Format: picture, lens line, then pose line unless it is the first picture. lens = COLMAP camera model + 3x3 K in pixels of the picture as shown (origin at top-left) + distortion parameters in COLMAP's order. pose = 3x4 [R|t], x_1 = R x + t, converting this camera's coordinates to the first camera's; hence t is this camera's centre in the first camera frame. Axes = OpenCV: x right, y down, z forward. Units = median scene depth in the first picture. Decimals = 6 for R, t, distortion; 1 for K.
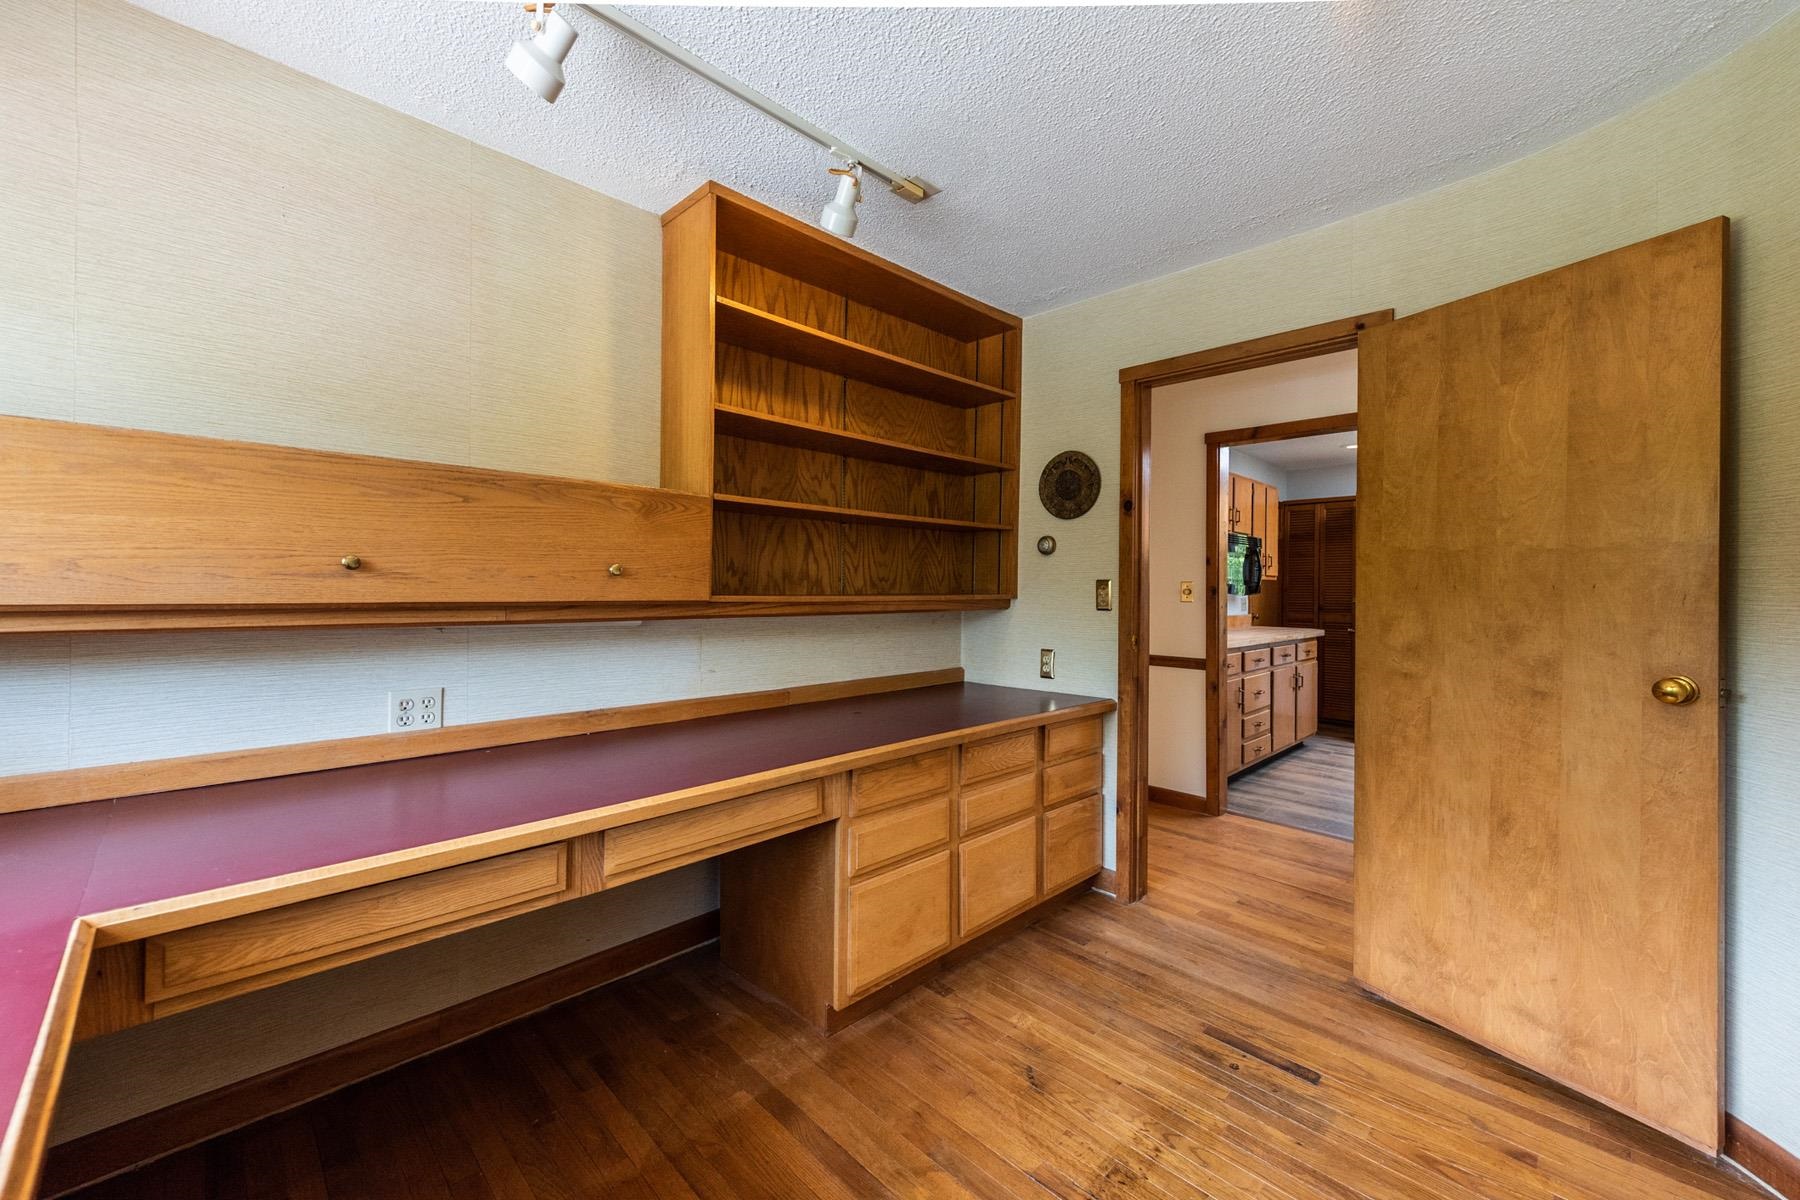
lens RADIAL K [[698.9, 0, 897.8], [0, 698.9, 592.3], [0, 0, 1]] dist [0.002060, 0.000103]
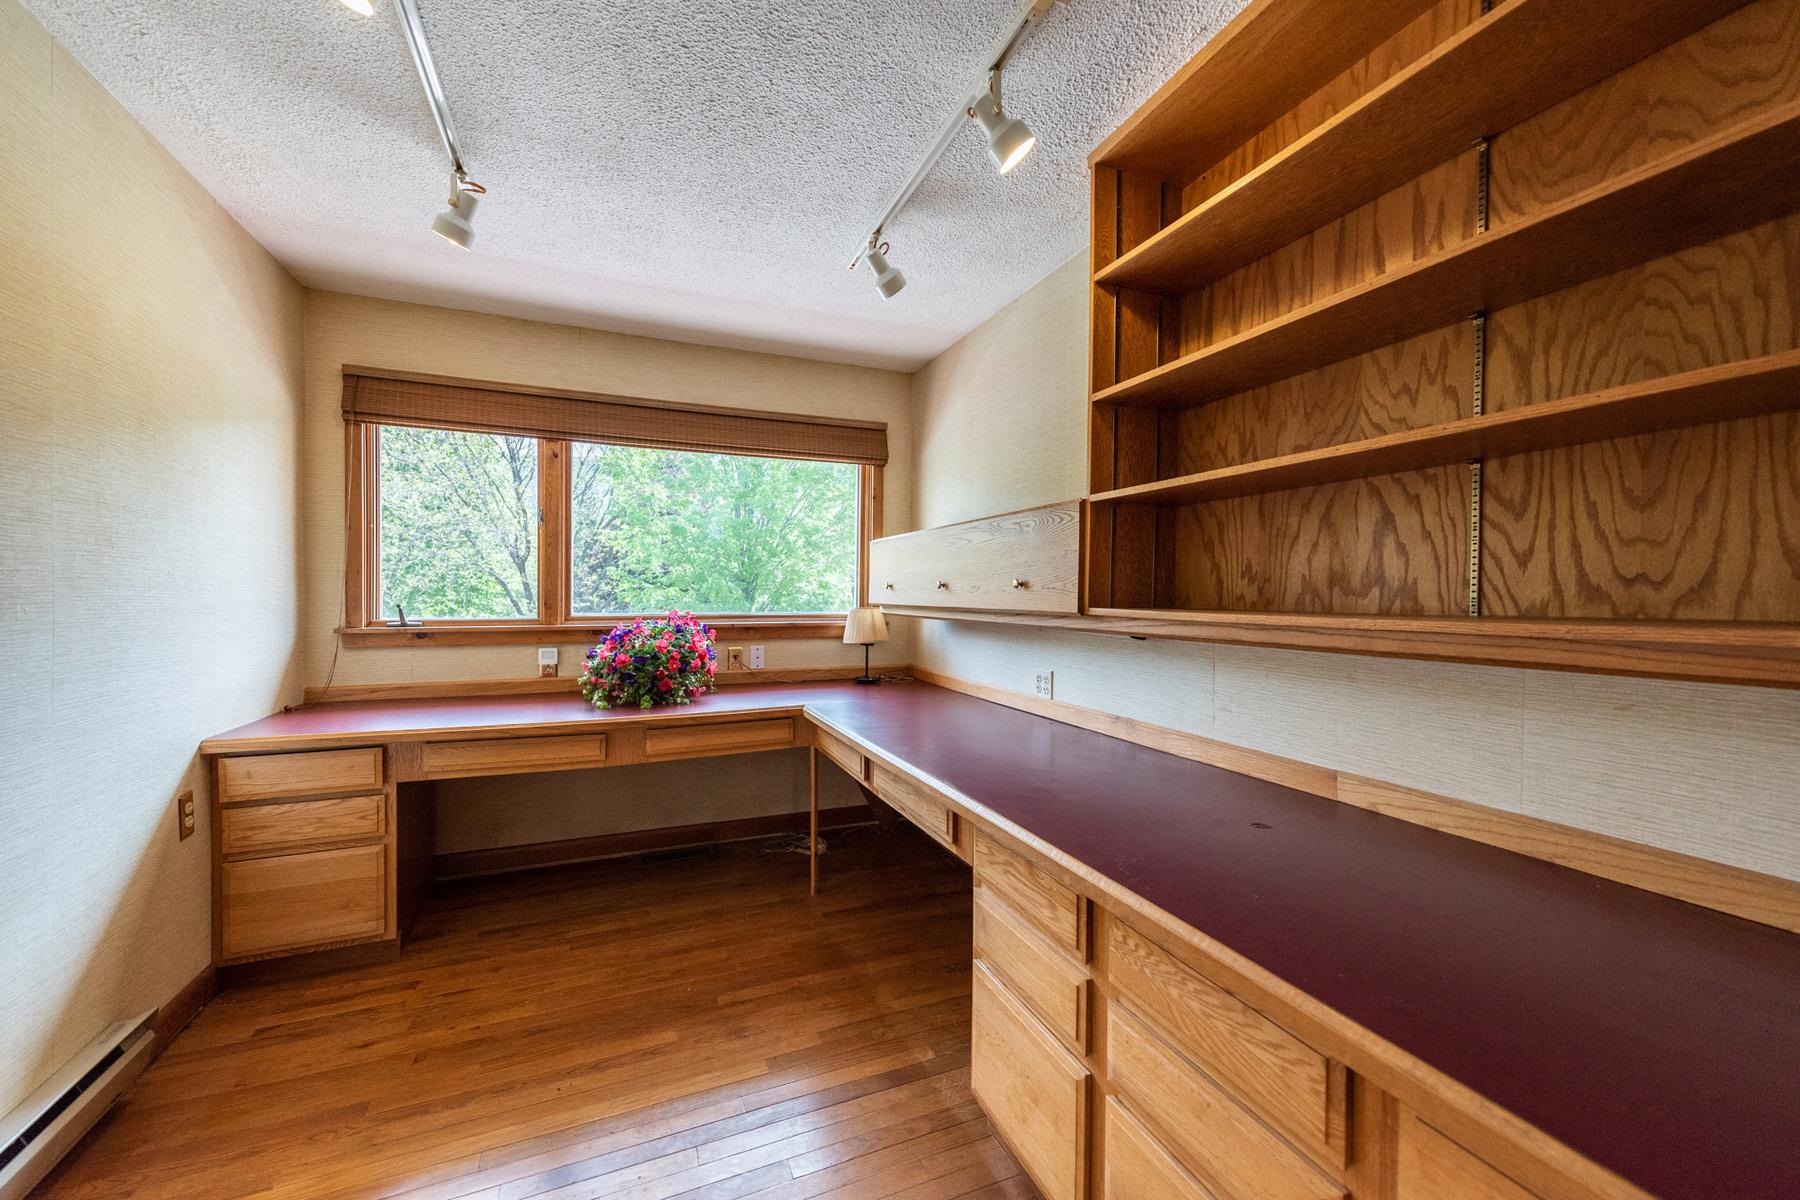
lens RADIAL K [[698.9, 0, 902.3], [0, 698.9, 598.1], [0, 0, 1]] dist [0.002060, 0.000103]
pose [[-0.379560, -0.004812, -0.925155, 0.531905], [-0.013940, 0.999903, 0.000518, -0.004148], [0.925062, 0.013093, -0.379590, 0.890969]]
